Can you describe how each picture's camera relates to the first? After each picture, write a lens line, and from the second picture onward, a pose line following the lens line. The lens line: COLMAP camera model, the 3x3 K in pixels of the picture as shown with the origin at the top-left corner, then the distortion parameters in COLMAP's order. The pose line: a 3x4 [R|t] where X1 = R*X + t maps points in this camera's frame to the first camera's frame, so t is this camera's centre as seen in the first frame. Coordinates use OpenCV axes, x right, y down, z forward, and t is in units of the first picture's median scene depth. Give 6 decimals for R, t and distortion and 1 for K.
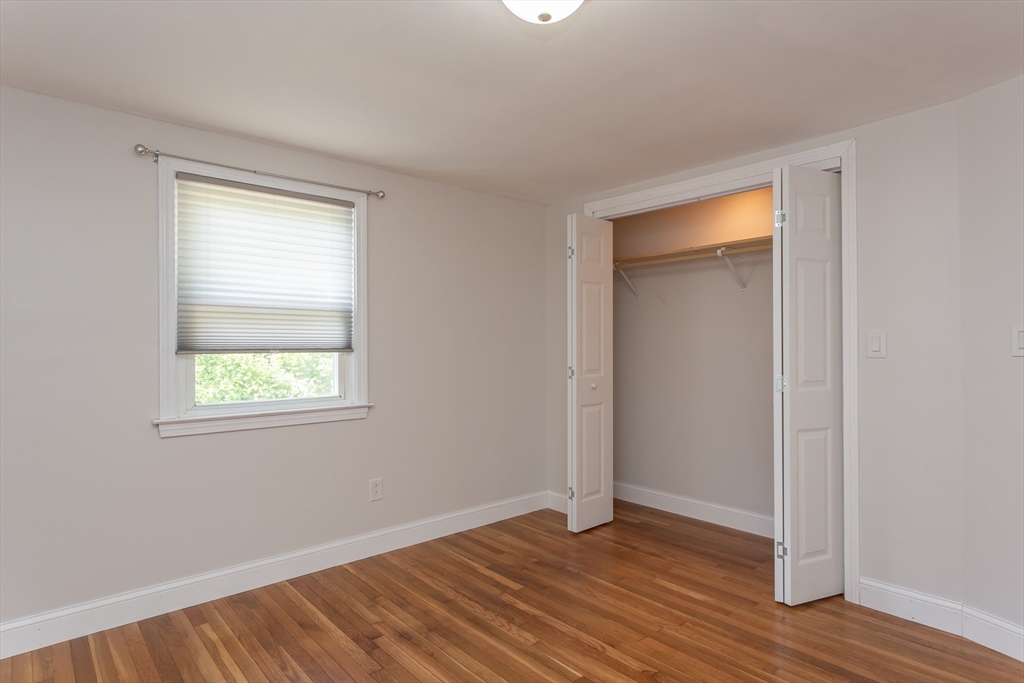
lens RADIAL K [[568.9, 0, 512.0], [0, 568.9, 341.5], [0, 0, 1]] dist [0.004725, 0.000240]
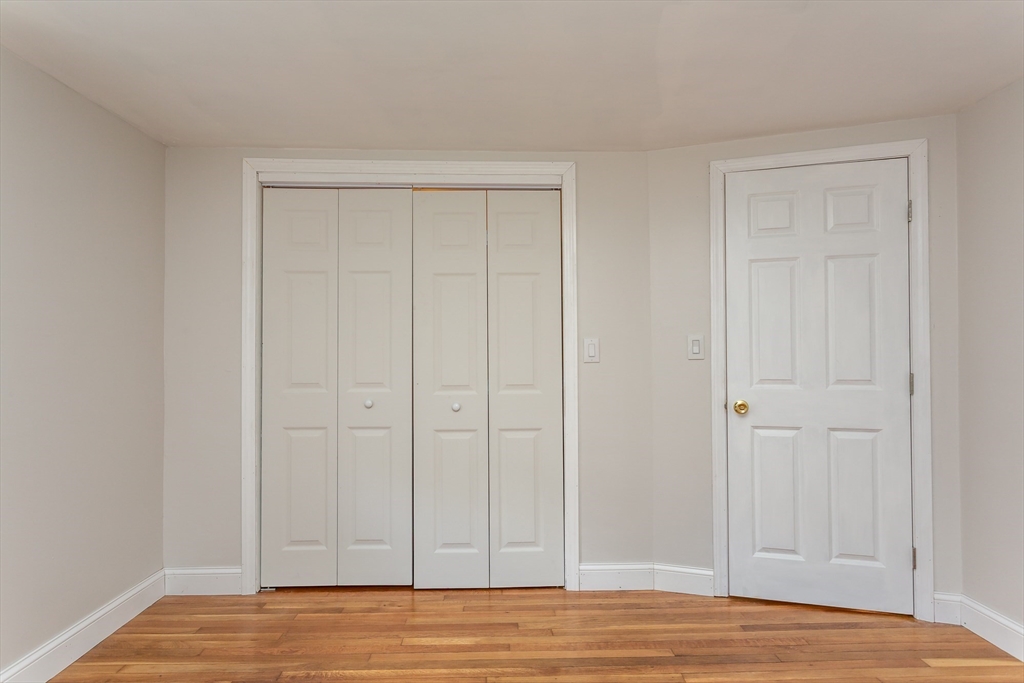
lens RADIAL K [[568.9, 0, 512.0], [0, 568.9, 341.5], [0, 0, 1]] dist [0.004725, 0.000240]
pose [[0.638064, 0.012829, 0.769876, -0.299893], [-0.002857, 0.999894, -0.014294, 0.003424], [-0.769978, 0.006921, 0.638033, 0.387850]]
